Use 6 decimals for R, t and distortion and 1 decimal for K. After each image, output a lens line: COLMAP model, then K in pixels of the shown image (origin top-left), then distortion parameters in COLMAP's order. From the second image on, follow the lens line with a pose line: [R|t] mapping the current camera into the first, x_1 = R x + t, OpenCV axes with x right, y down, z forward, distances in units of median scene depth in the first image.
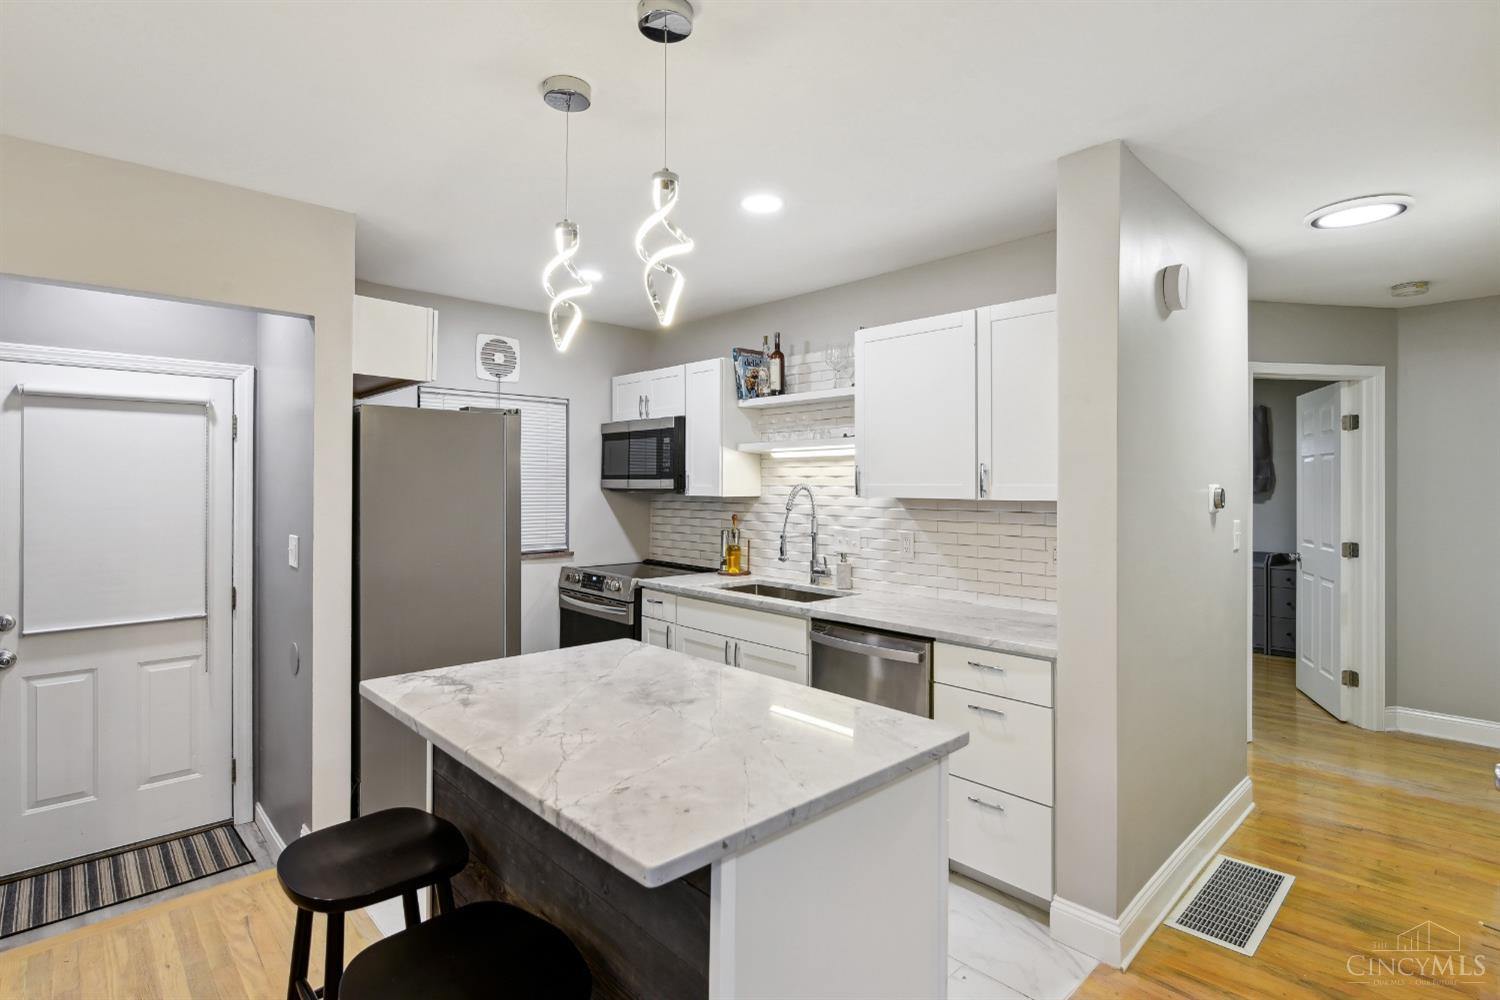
lens RADIAL K [[728.1, 0, 744.0], [0, 728.1, 483.7], [0, 0, 1]] dist [-0.002683, -0.000829]
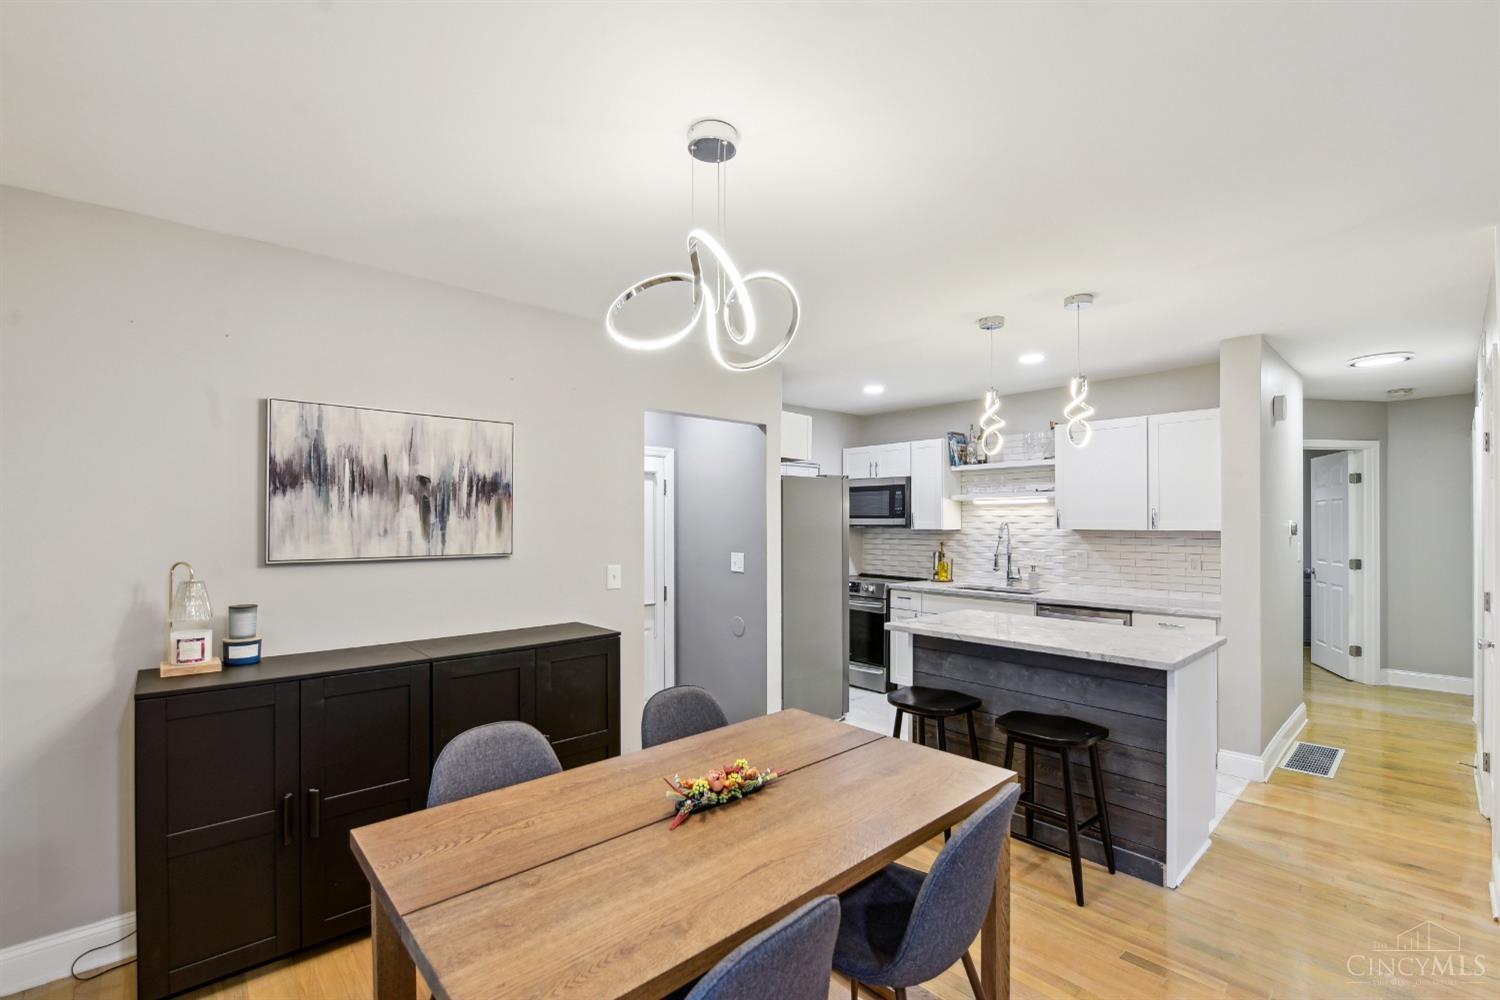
lens RADIAL K [[638.8, 0, 749.8], [0, 638.8, 519.5], [0, 0, 1]] dist [-0.010706, -0.000277]
pose [[0.999729, -0.003429, -0.023015, -0.409113], [0.003411, 0.999994, -0.000842, -0.003715], [0.023018, 0.000764, 0.999735, -0.351193]]
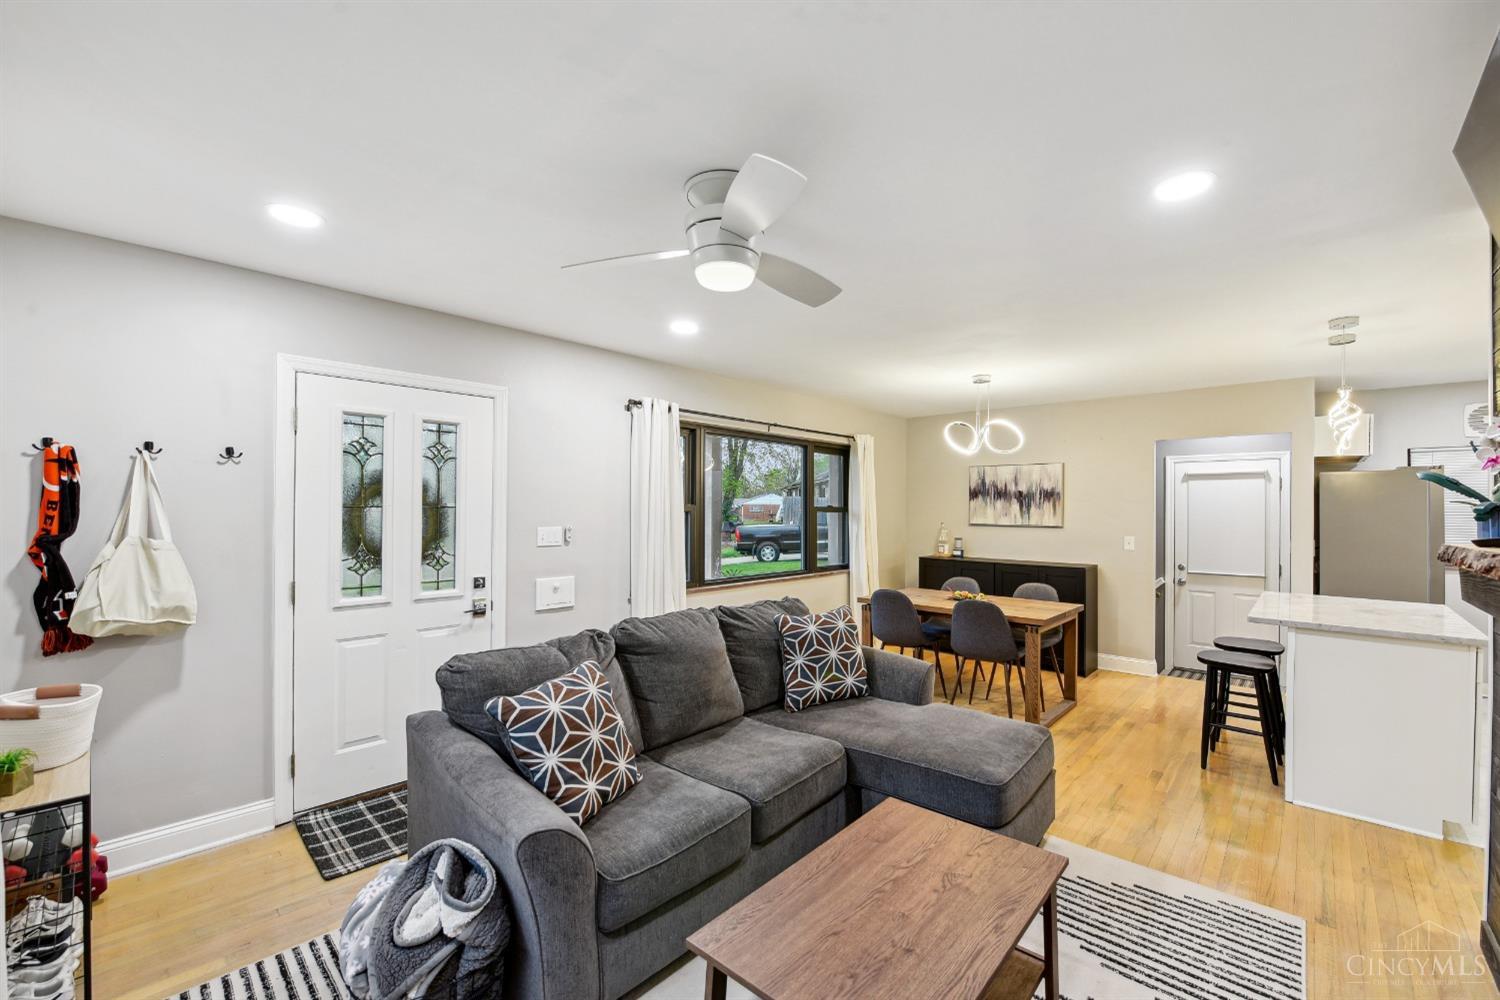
lens RADIAL K [[610.8, 0, 774.7], [0, 610.8, 505.7], [0, 0, 1]] dist [-0.001966, -0.000157]
pose [[0.090947, -0.004548, -0.995845, 0.686476], [-0.001221, 0.999988, -0.004678, -0.006614], [0.995855, 0.001641, 0.090941, -0.432294]]
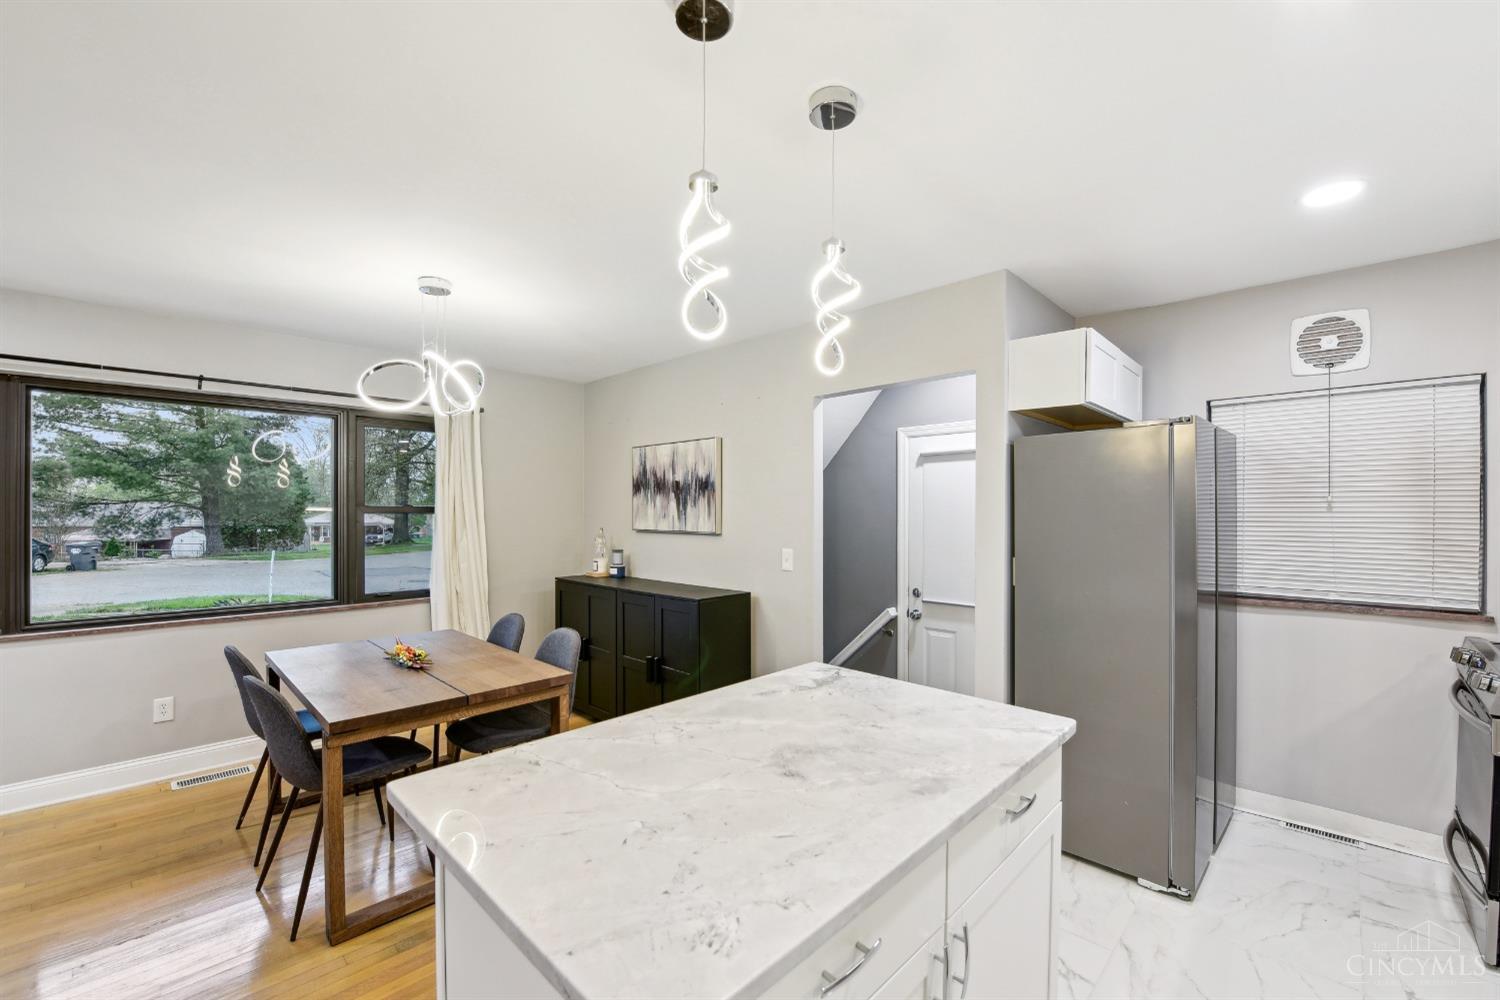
lens RADIAL K [[609.7, 0, 776.3], [0, 609.7, 510.9], [0, 0, 1]] dist [-0.013916, -0.000674]
pose [[0.066518, -0.000521, -0.997785, 0.267888], [0.004650, 0.999989, -0.000212, 0.000451], [0.997774, -0.004626, 0.066519, 0.411862]]
